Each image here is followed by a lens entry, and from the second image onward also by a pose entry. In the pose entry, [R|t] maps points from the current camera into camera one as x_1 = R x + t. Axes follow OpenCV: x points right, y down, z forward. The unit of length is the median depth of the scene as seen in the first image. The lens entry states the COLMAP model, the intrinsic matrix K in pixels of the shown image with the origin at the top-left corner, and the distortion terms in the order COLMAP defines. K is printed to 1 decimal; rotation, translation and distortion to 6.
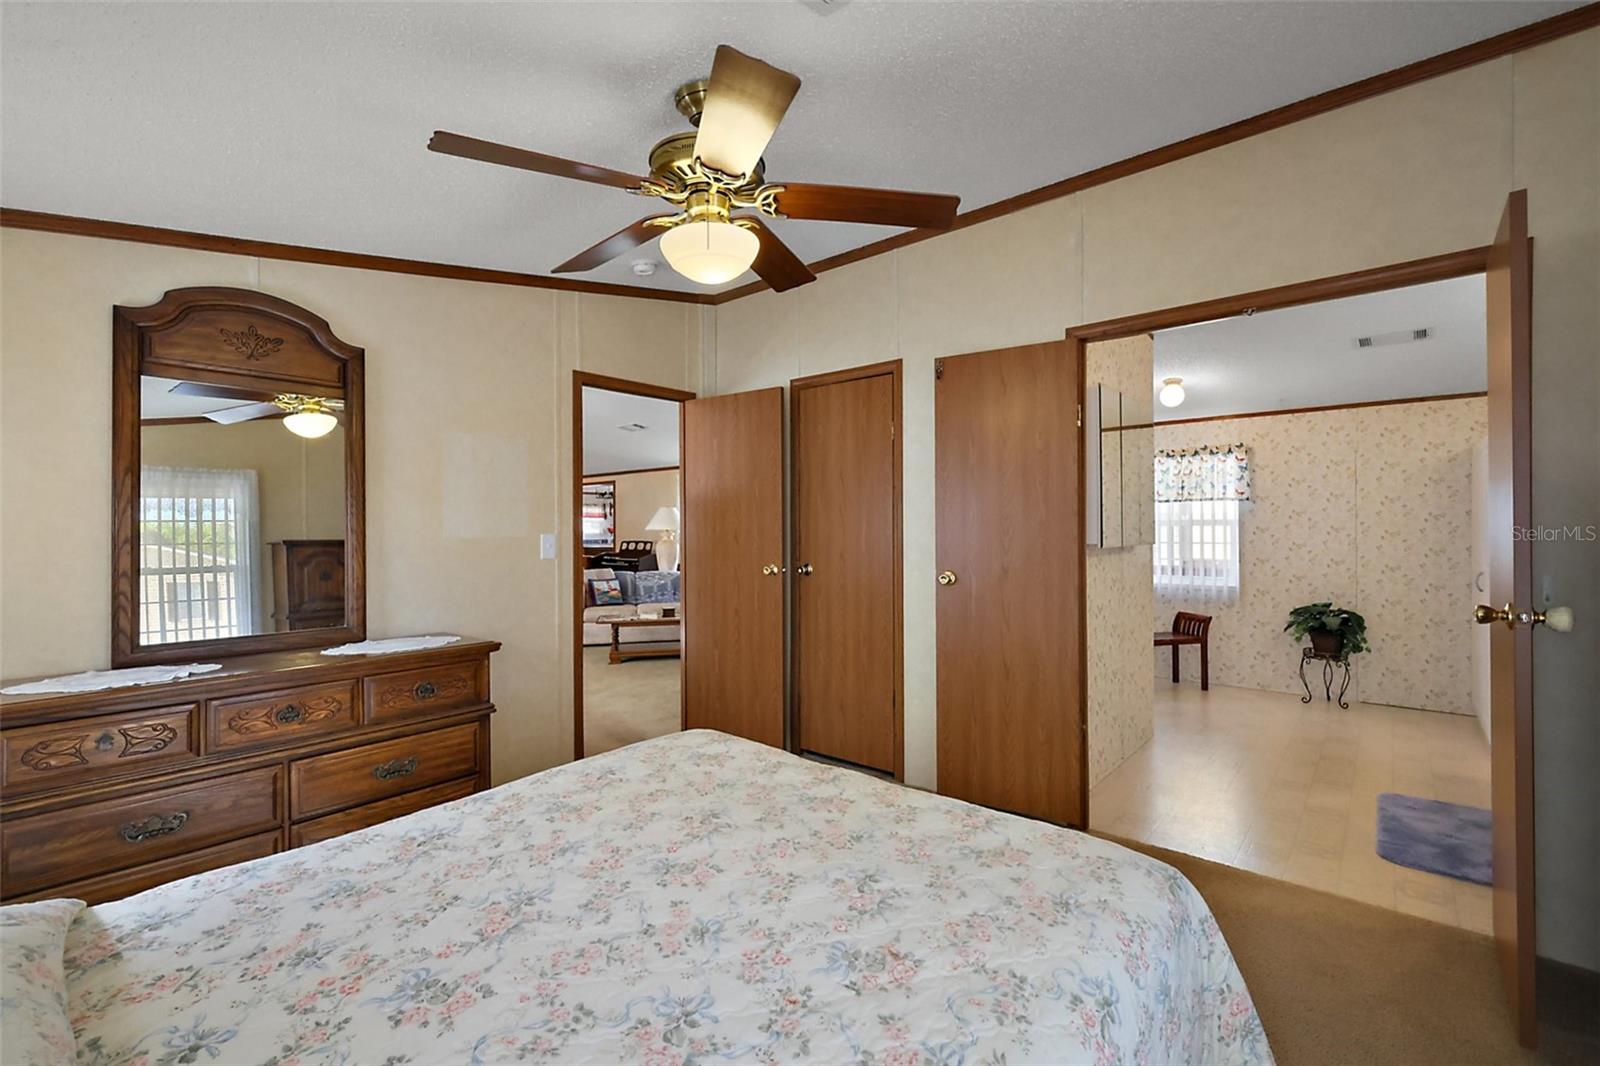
lens RADIAL K [[692.2, 0, 801.7], [0, 692.2, 531.0], [0, 0, 1]] dist [0.001209, 0.001080]
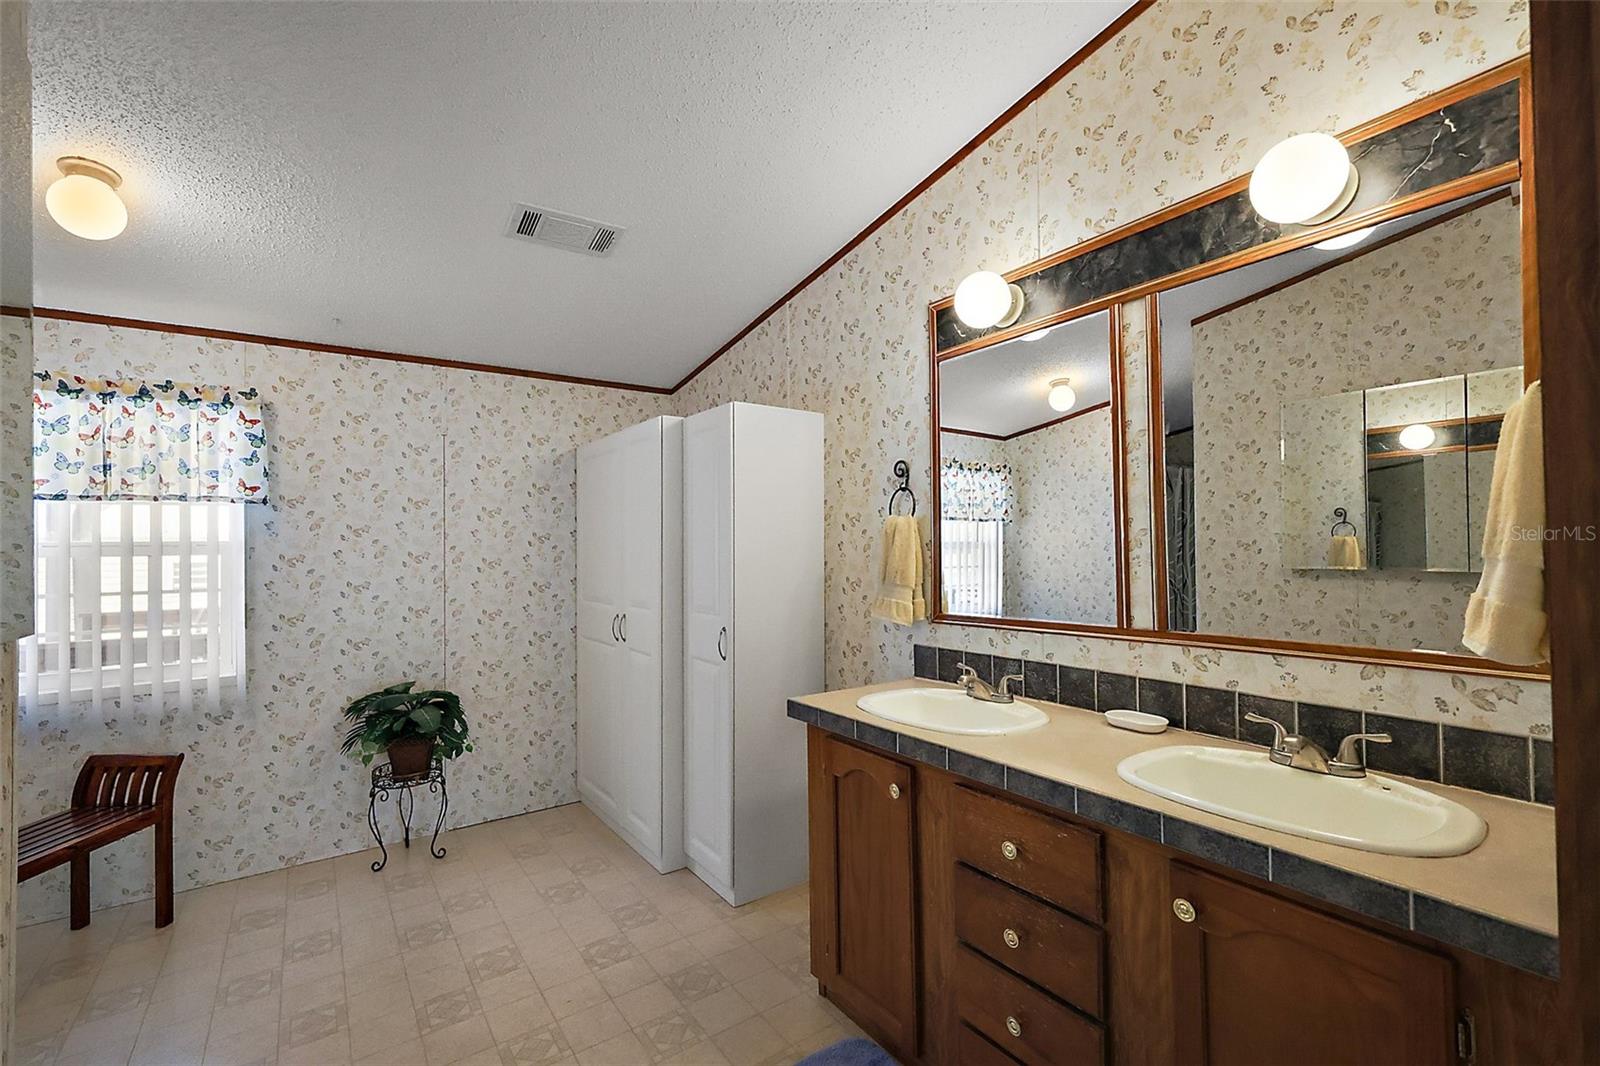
lens RADIAL K [[692.2, 0, 791.1], [0, 692.2, 531.2], [0, 0, 1]] dist [0.001209, 0.001080]
pose [[0.255603, 0.017830, 0.966617, 0.249898], [0.013162, 0.999673, -0.021920, -0.008015], [-0.966692, 0.018325, 0.255285, 0.493906]]
